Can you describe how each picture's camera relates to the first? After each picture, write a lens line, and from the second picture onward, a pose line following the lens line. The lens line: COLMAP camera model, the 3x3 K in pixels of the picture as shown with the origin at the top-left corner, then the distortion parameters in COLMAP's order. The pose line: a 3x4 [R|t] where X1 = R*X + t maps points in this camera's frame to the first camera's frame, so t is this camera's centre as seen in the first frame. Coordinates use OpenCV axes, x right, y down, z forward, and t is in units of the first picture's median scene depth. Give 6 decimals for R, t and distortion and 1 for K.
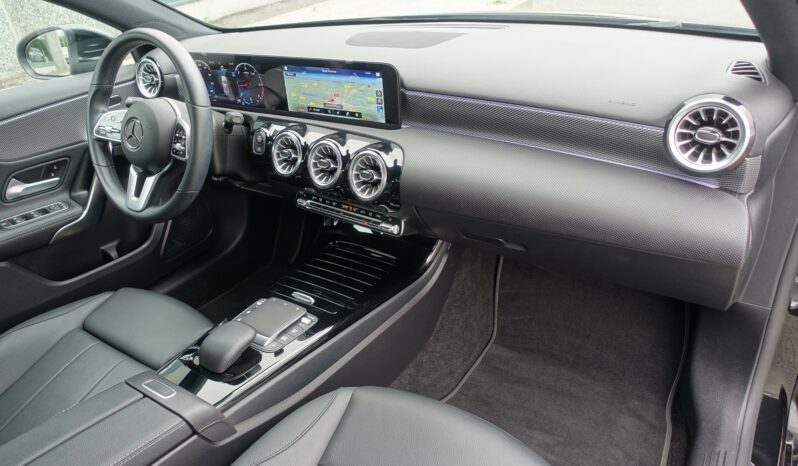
lens RADIAL K [[539.4, 0, 399.0], [0, 539.4, 233.0], [0, 0, 1]] dist [-0.006986, 0.000519]
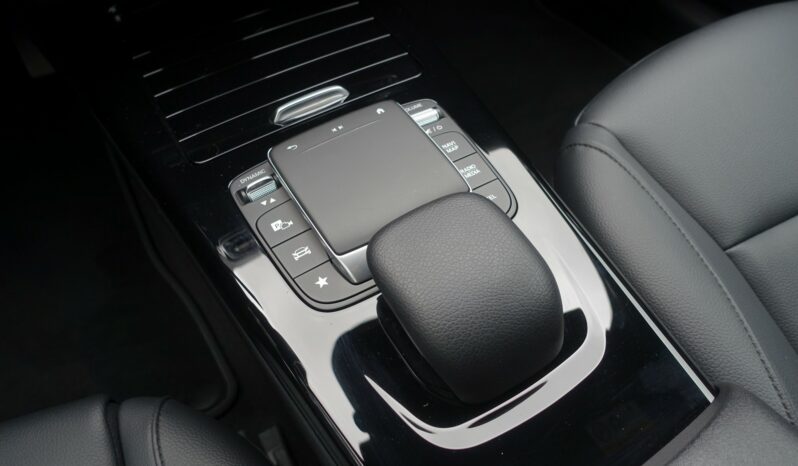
lens RADIAL K [[539.4, 0, 399.0], [0, 539.4, 233.0], [0, 0, 1]] dist [-0.006986, 0.000519]
pose [[0.436361, -0.683484, 0.585182, -0.409954], [0.424304, 0.729823, 0.536026, 0.016214], [-0.793445, 0.014394, 0.608471, 0.727418]]
